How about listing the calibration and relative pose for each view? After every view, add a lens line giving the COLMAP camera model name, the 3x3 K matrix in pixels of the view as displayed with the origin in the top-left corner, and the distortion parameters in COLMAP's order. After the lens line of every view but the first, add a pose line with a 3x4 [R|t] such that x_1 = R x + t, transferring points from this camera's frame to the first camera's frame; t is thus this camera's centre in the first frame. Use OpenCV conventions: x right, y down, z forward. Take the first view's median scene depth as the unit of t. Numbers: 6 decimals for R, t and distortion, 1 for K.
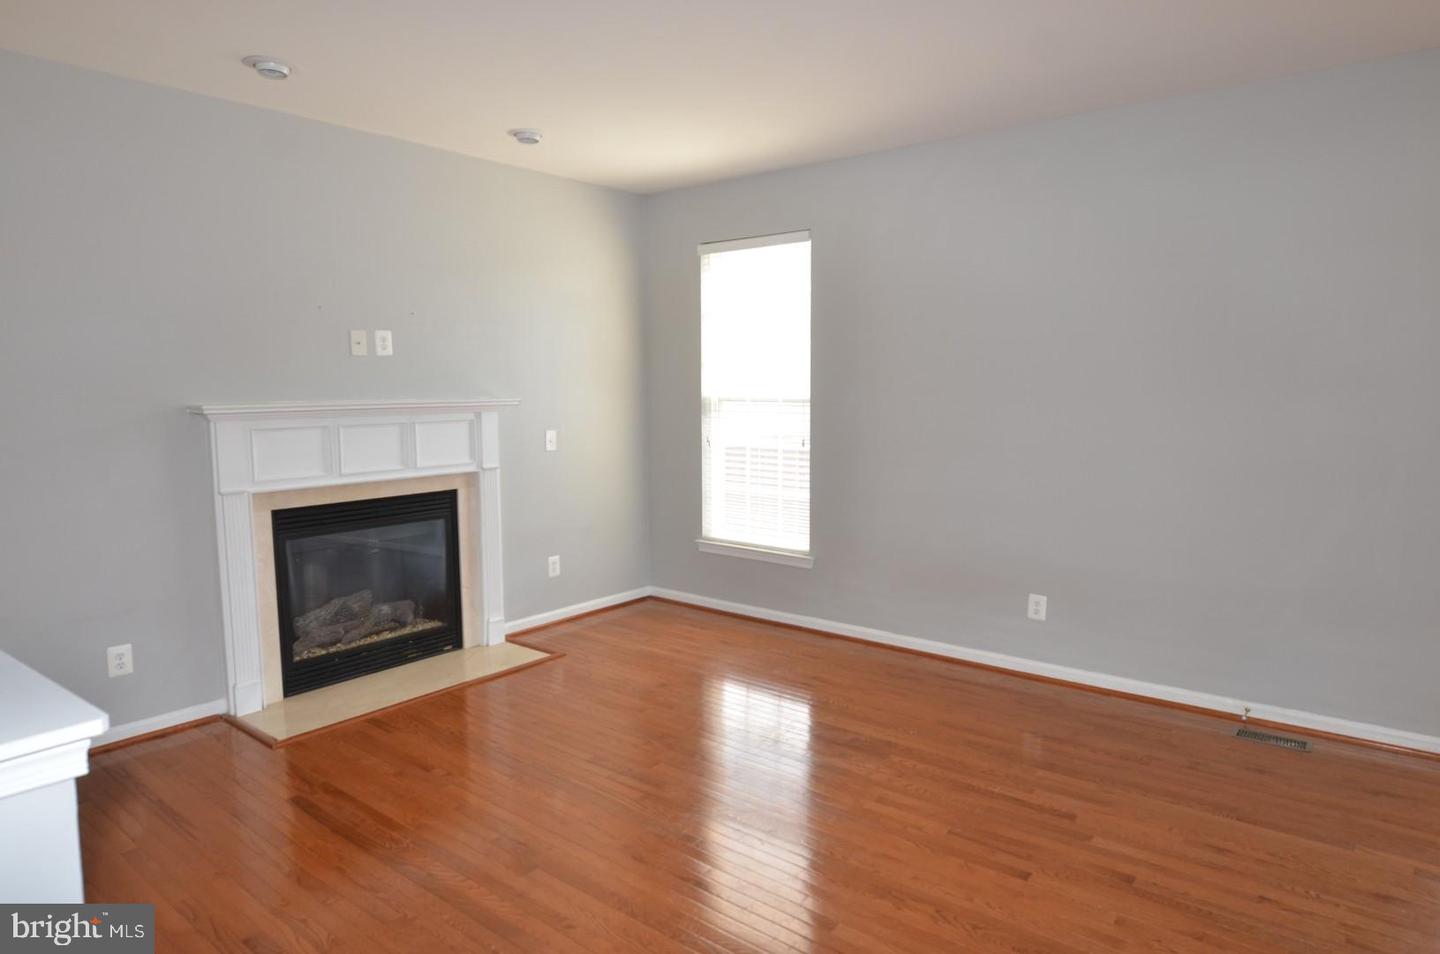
lens RADIAL K [[867.7, 0, 720.0], [0, 867.7, 477.0], [0, 0, 1]] dist [-0.011282, -0.002088]
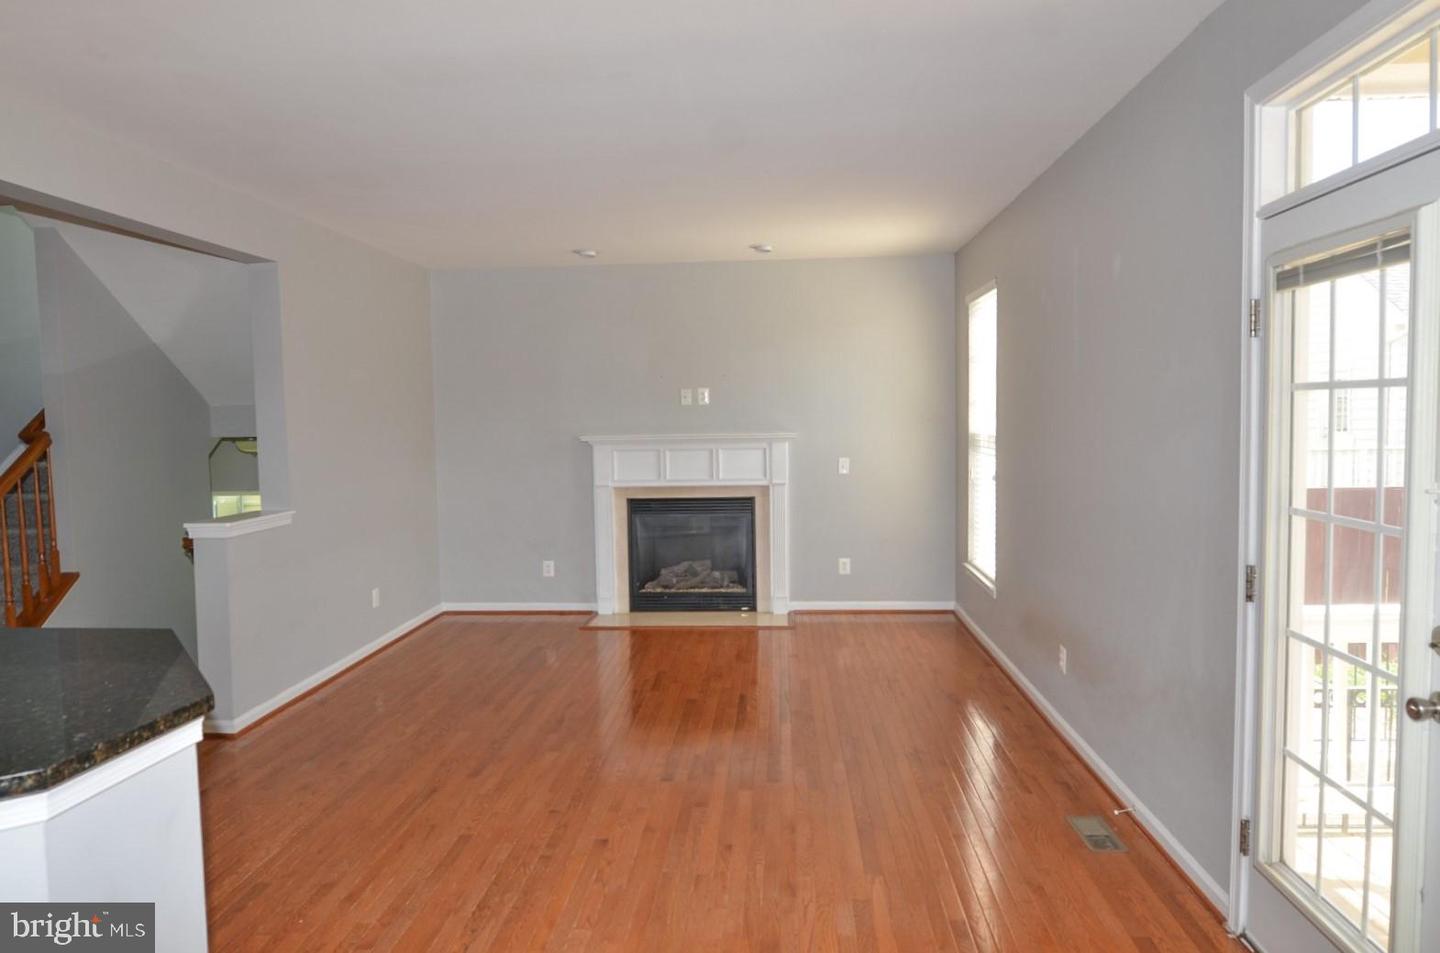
lens RADIAL K [[912.9, 0, 720.0], [0, 912.9, 476.5], [0, 0, 1]] dist [-0.003165, -0.000550]
pose [[0.575325, 0.053539, -0.816171, 0.911923], [-0.072613, 0.997259, 0.014232, -0.037415], [0.814695, 0.051077, 0.577636, 0.099855]]
